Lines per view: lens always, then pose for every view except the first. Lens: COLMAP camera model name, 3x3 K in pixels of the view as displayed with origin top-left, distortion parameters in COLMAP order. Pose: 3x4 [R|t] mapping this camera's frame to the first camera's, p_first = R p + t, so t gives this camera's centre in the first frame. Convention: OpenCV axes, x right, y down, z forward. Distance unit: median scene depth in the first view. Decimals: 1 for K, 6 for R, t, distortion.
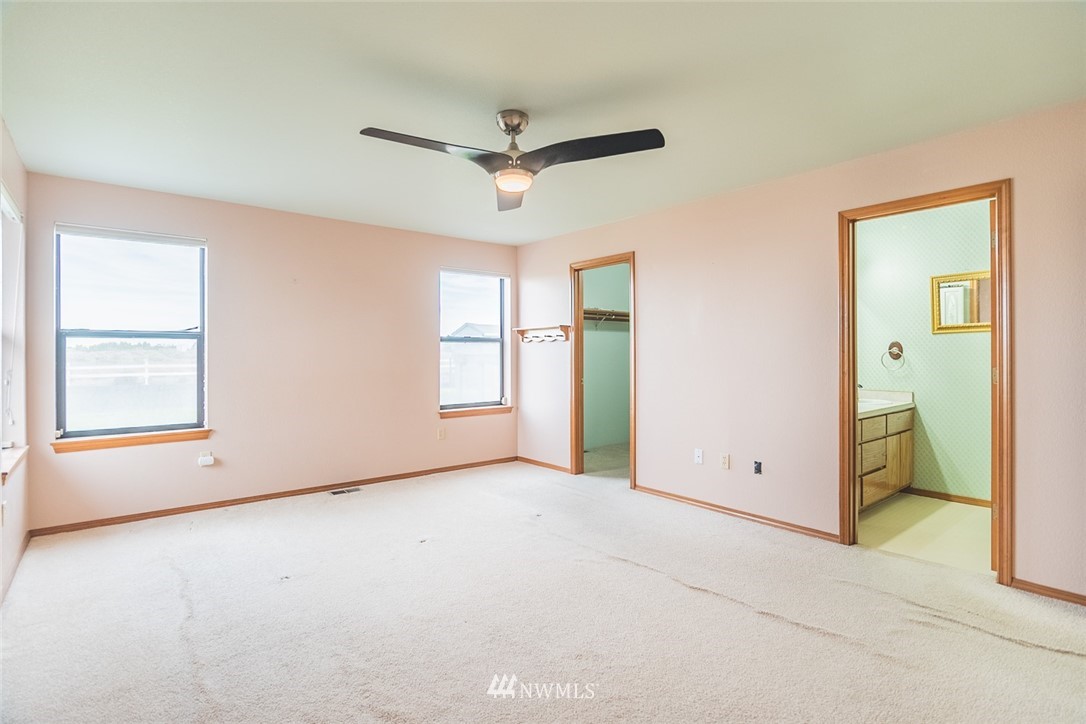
lens RADIAL K [[540.5, 0, 538.3], [0, 540.5, 359.2], [0, 0, 1]] dist [-0.012305, -0.000129]
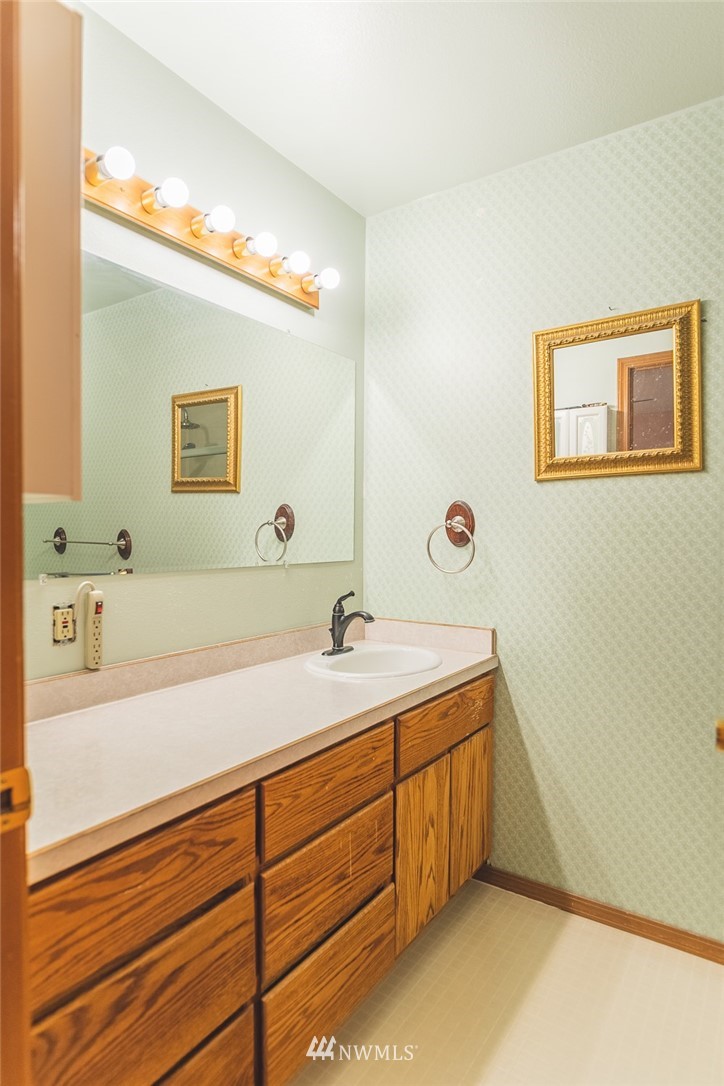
lens RADIAL K [[598.9, 0, 362.0], [0, 598.9, 543.0], [0, 0, 1]] dist [-0.005973, -0.000199]
pose [[0.959450, 0.012463, 0.281602, 0.475783], [-0.014229, 0.999890, 0.004228, -0.002980], [-0.281519, -0.008064, 0.959522, 0.599531]]
